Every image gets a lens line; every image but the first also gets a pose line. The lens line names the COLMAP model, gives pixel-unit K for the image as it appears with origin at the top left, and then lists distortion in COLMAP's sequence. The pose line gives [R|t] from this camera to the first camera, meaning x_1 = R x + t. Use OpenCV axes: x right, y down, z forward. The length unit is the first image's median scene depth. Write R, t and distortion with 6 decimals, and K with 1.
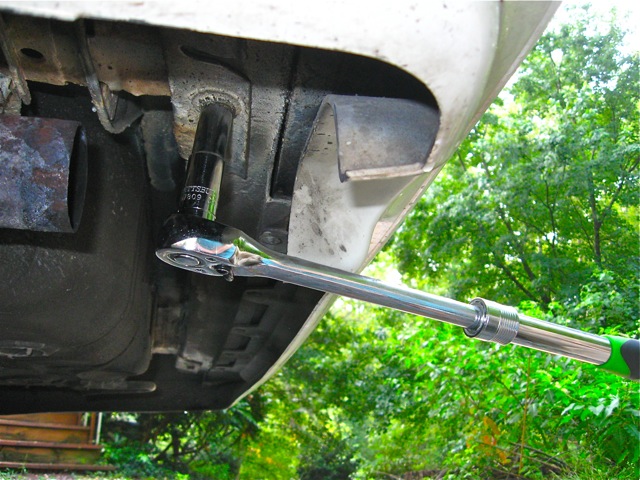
lens RADIAL K [[665.2, 0, 320.0], [0, 665.2, 240.0], [0, 0, 1]] dist [-0.141851, 0.048907]
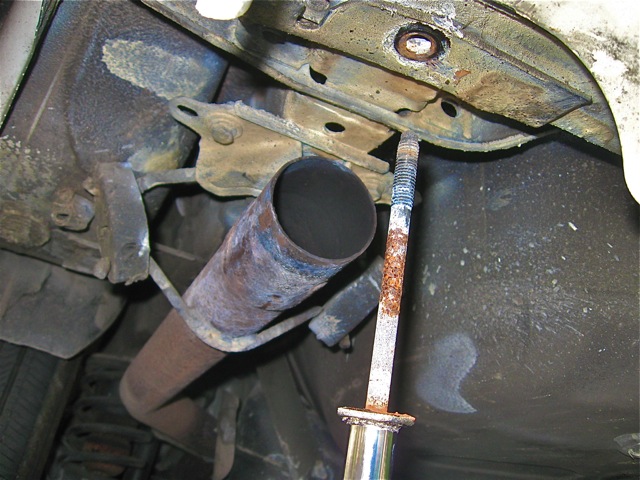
lens RADIAL K [[665.2, 0, 320.0], [0, 665.2, 240.0], [0, 0, 1]] dist [-0.141851, 0.048907]
pose [[0.234636, -0.436792, -0.868423, 0.318470], [0.181561, 0.897334, -0.402278, 0.239187], [0.954977, -0.063283, 0.289851, 0.508344]]
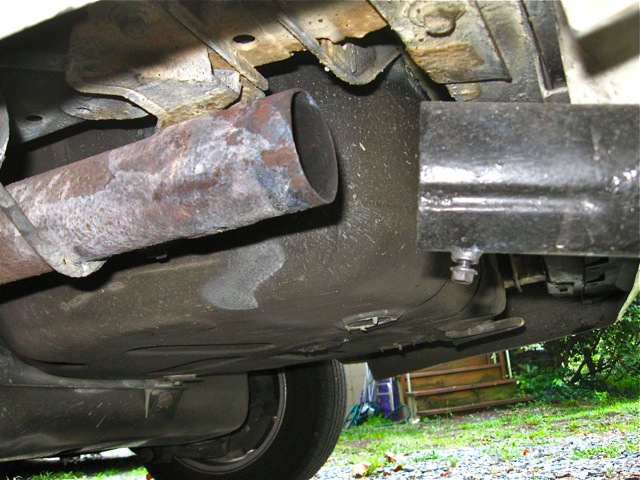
lens RADIAL K [[665.2, 0, 320.0], [0, 665.2, 240.0], [0, 0, 1]] dist [-0.141851, 0.048907]
pose [[0.817075, -0.253792, -0.517666, 0.064213], [0.304915, 0.952271, 0.014409, 0.015262], [0.489302, -0.169618, 0.855461, 0.121390]]
